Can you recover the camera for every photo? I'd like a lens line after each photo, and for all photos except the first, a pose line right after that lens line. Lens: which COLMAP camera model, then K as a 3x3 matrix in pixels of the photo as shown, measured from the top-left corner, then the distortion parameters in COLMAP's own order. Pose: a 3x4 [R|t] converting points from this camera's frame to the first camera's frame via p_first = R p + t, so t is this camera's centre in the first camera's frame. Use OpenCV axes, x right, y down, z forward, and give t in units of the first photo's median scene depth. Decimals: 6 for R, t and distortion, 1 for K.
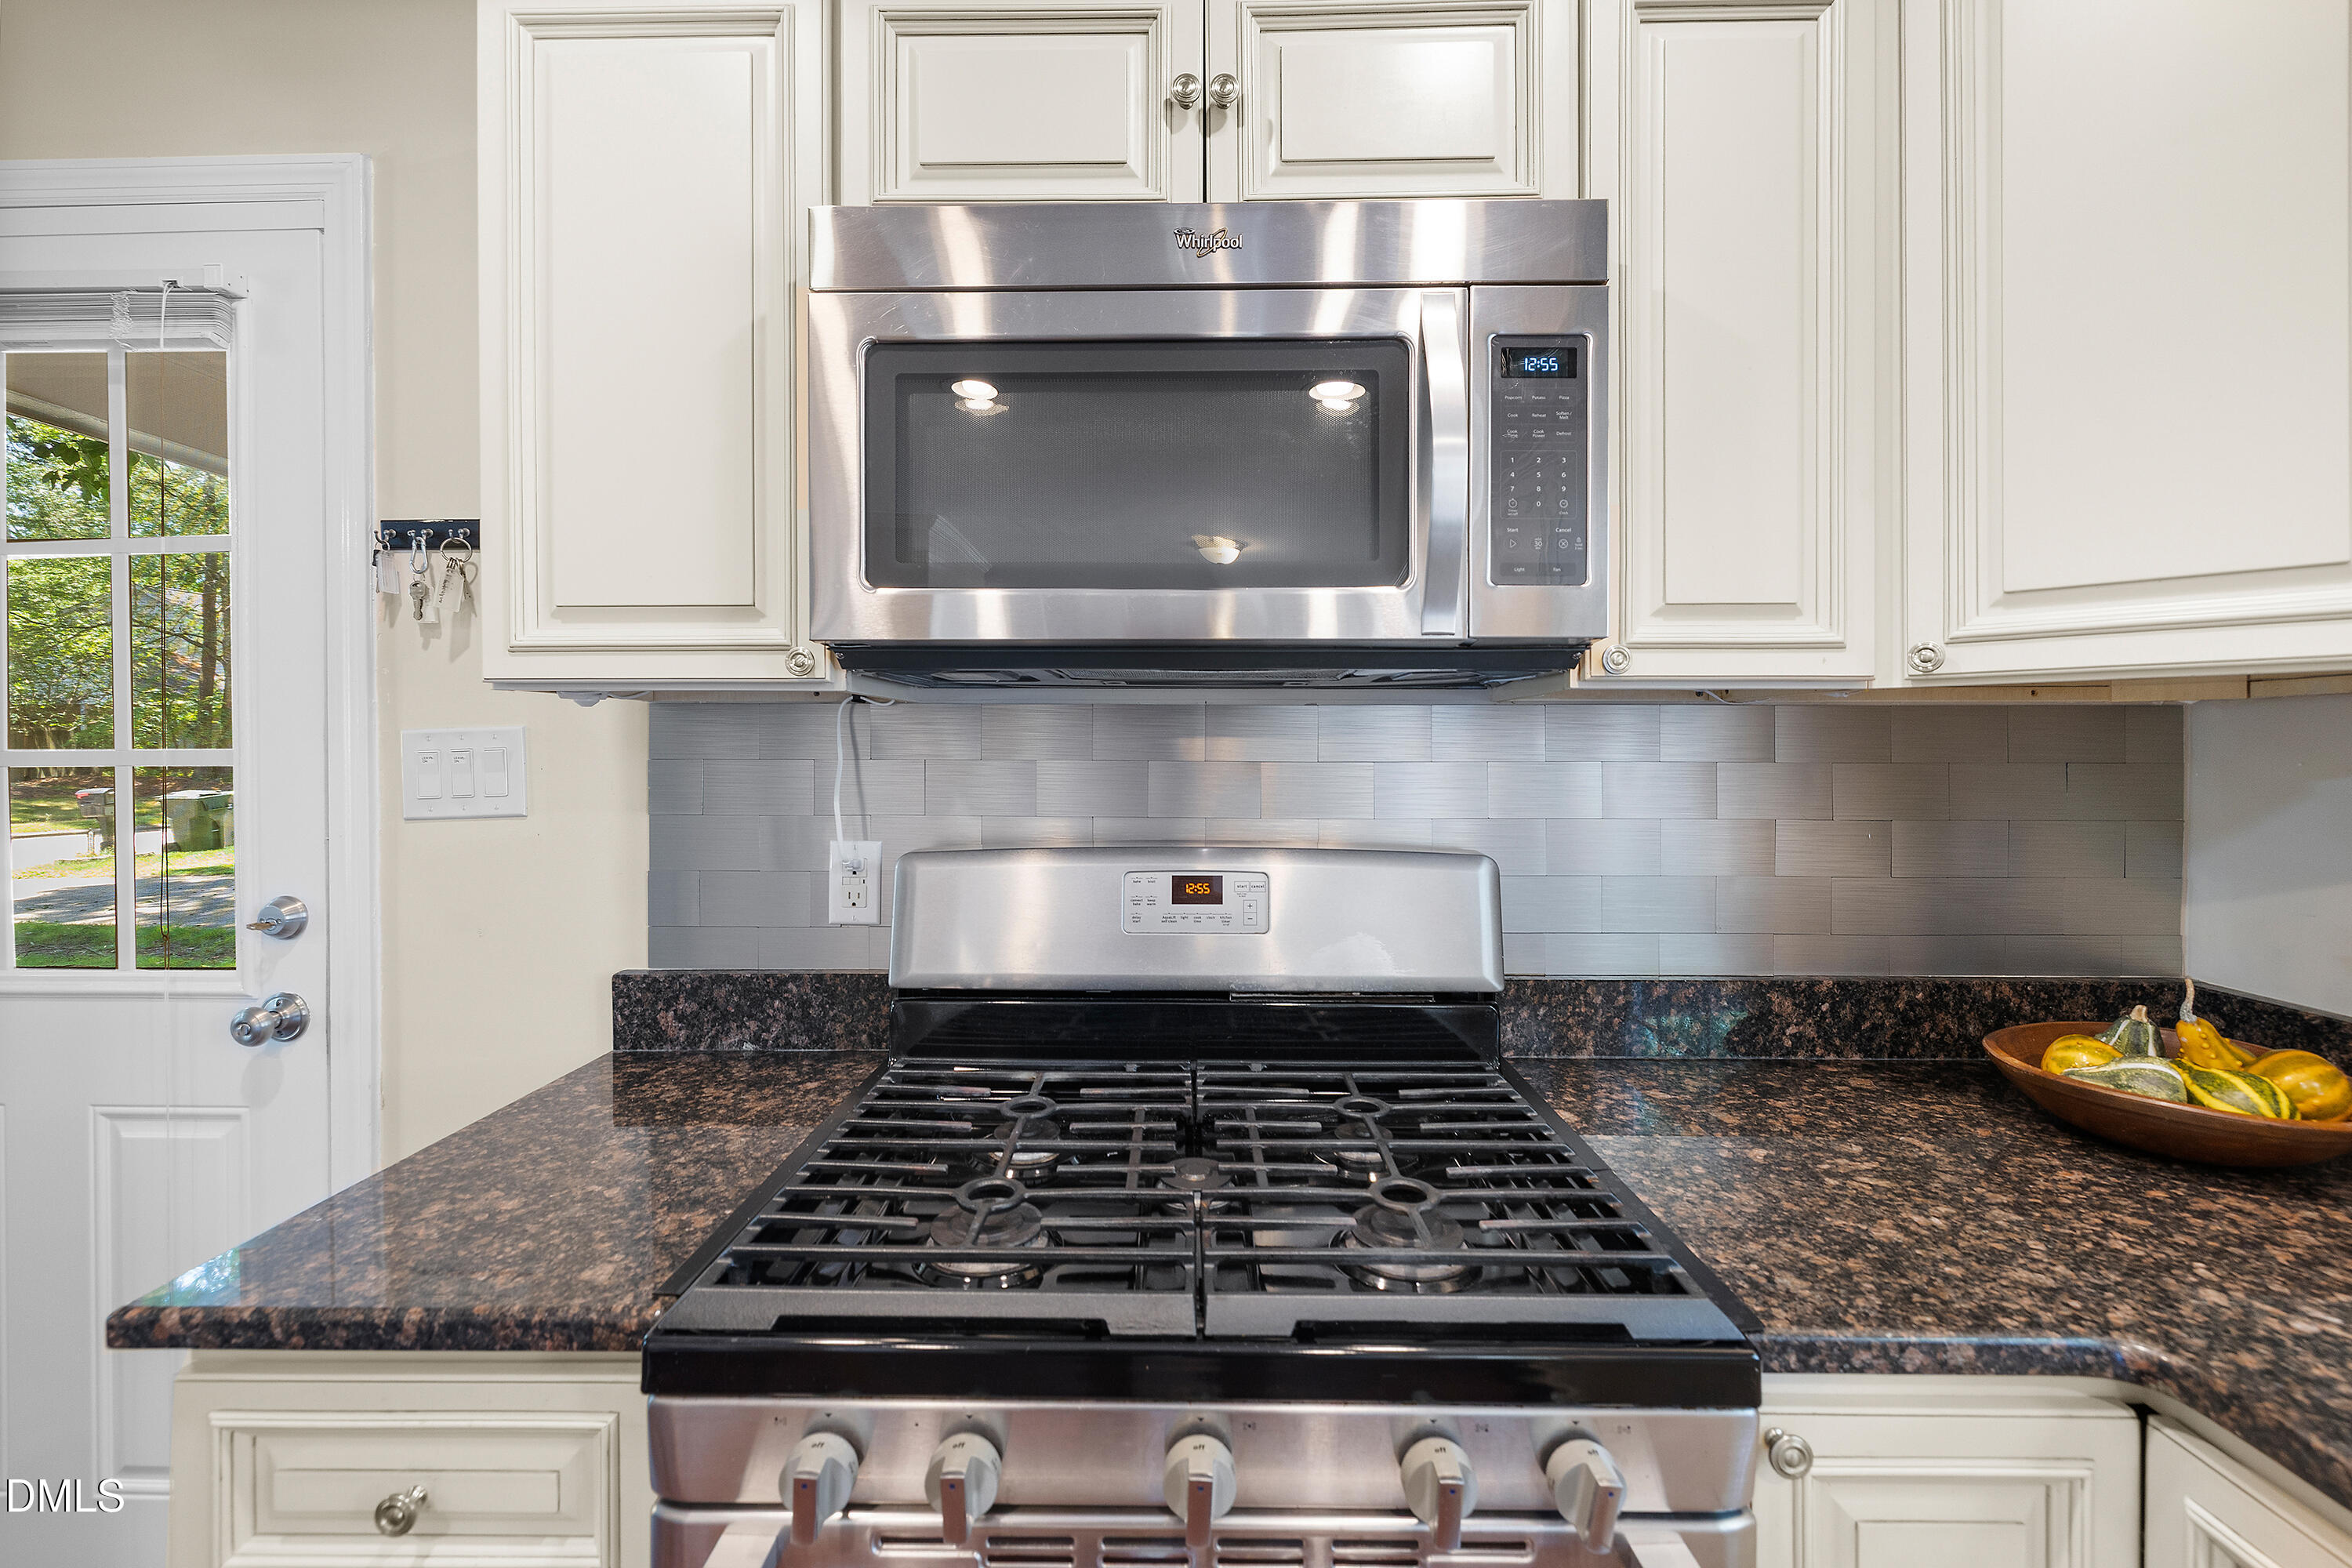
lens RADIAL K [[1003.3, 0, 1178.0], [0, 1003.3, 767.0], [0, 0, 1]] dist [-0.001029, -0.000044]
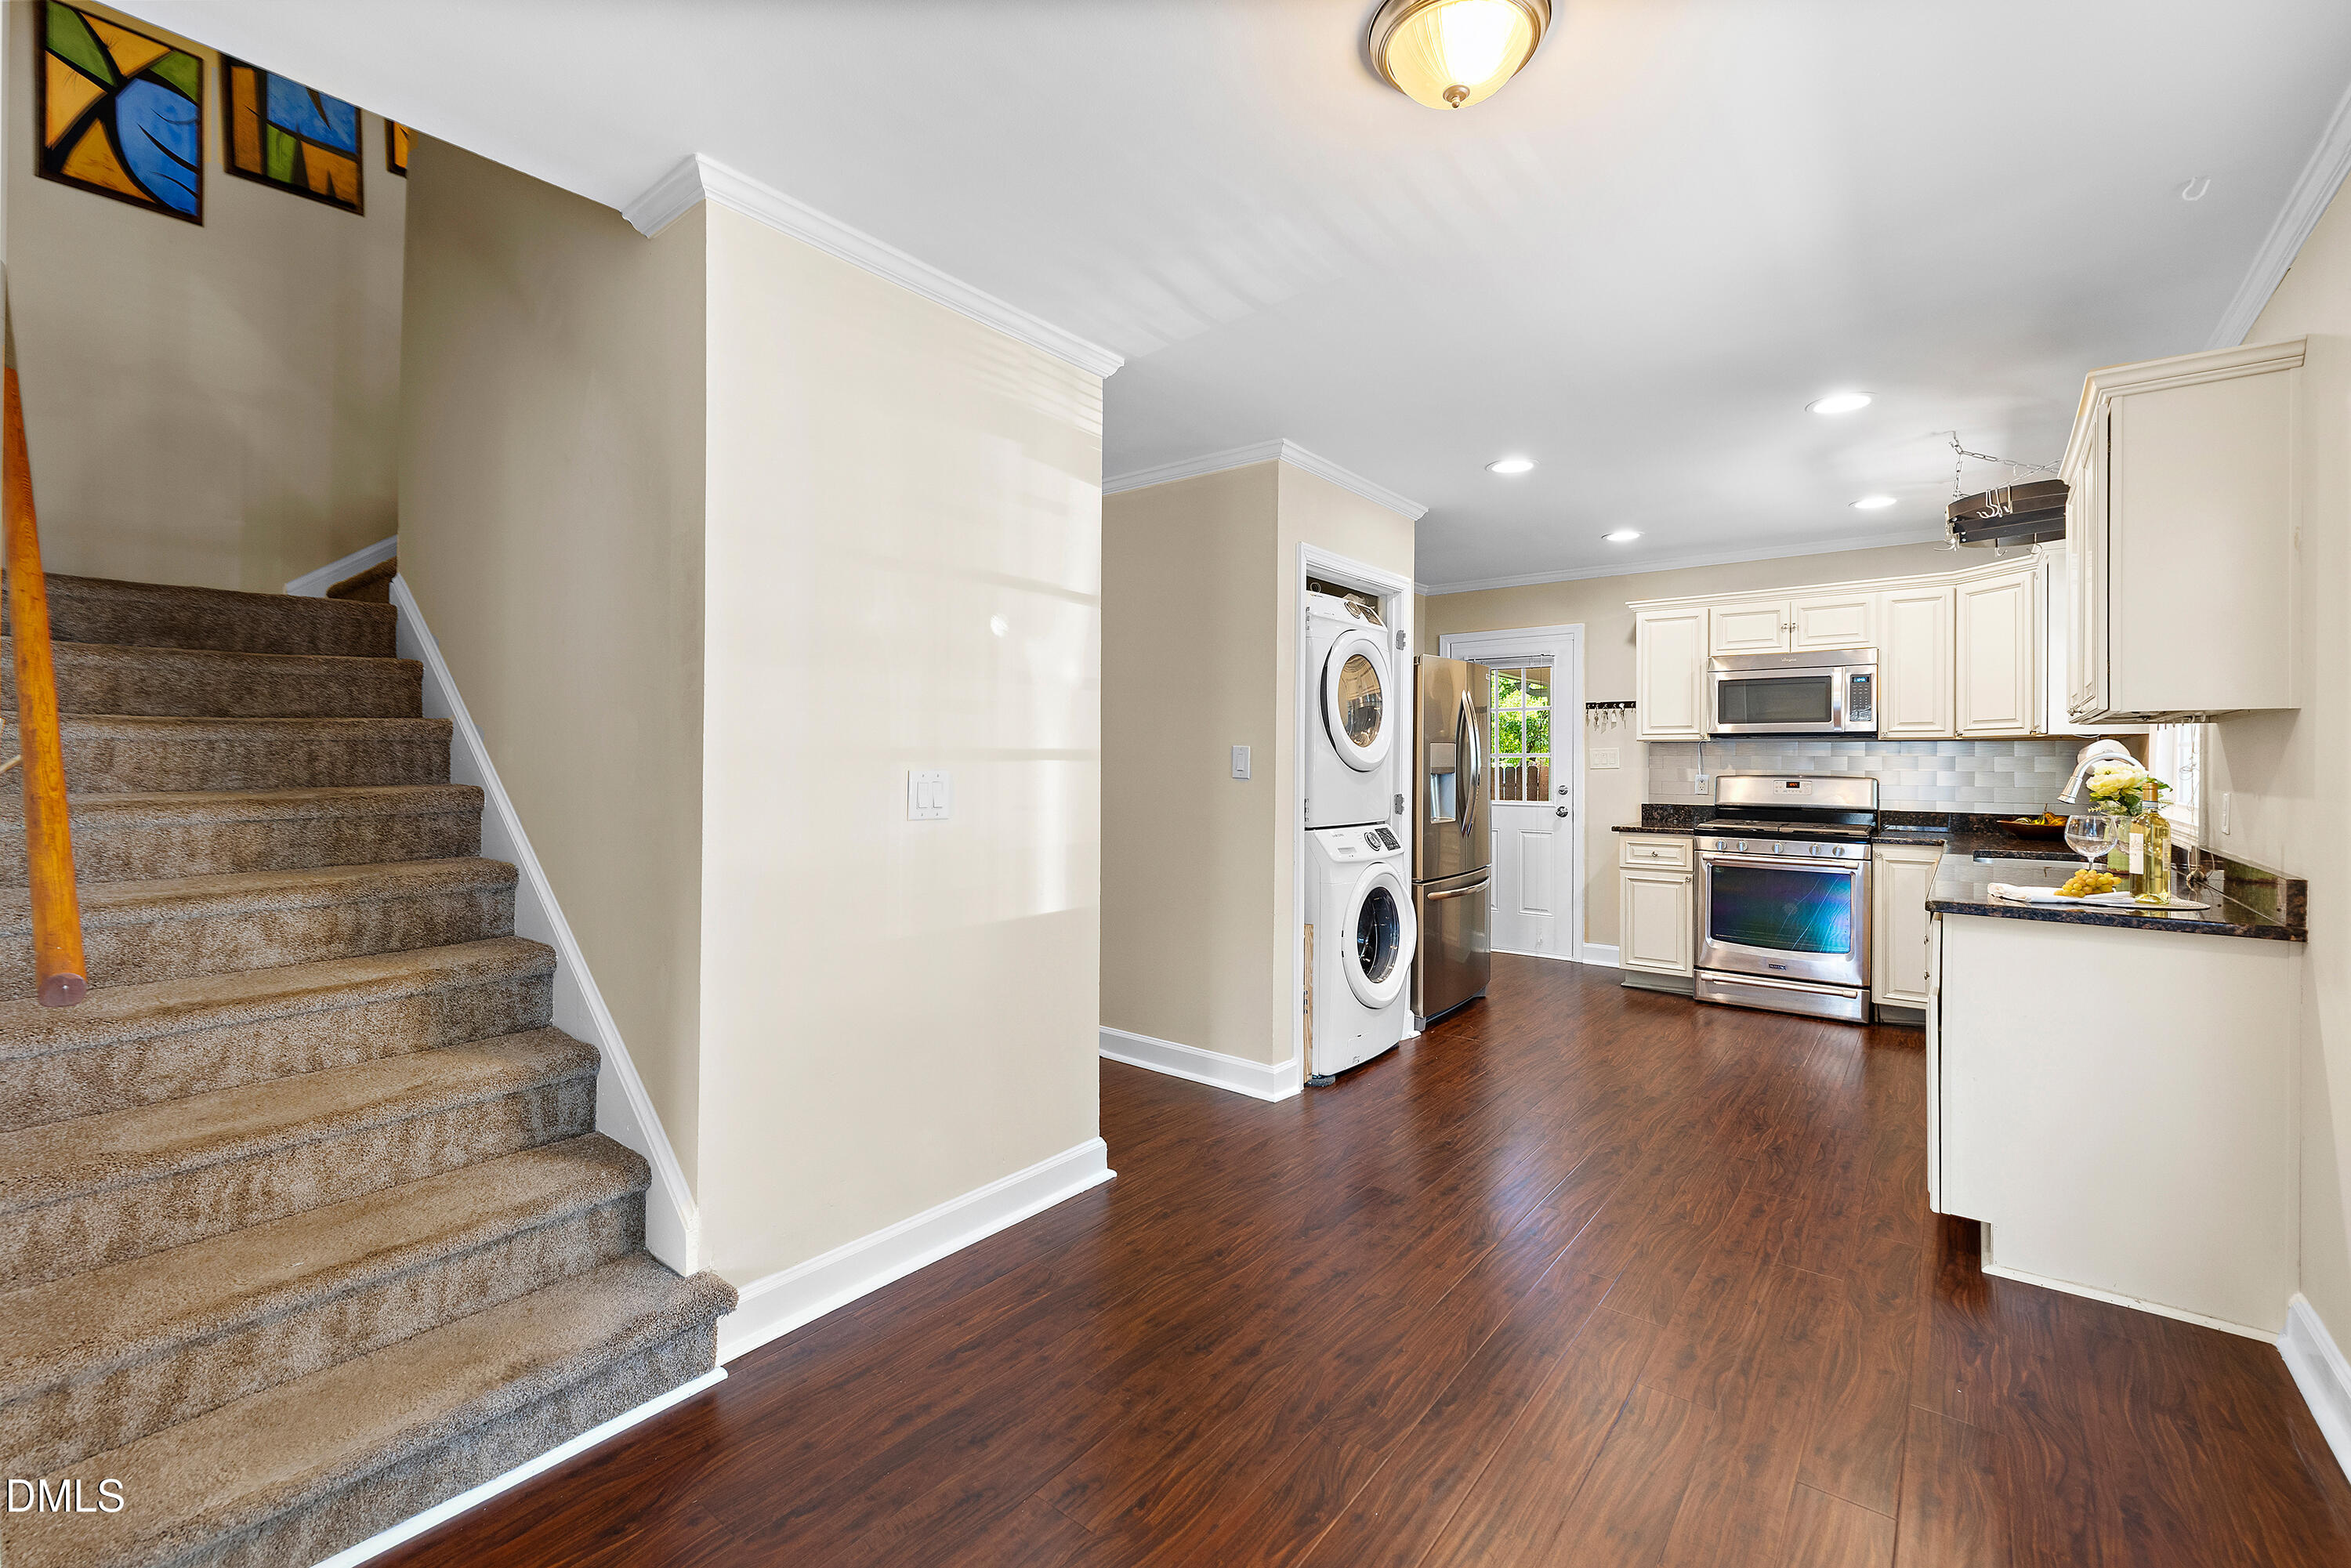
lens RADIAL K [[1002.9, 0, 1177.5], [0, 1002.9, 767.0], [0, 0, 1]] dist [-0.001029, -0.000044]
pose [[0.795831, 0.008601, -0.605458, 0.485593], [-0.014069, 0.999892, -0.004289, 0.092451], [0.605356, 0.011931, 0.795866, -3.768771]]
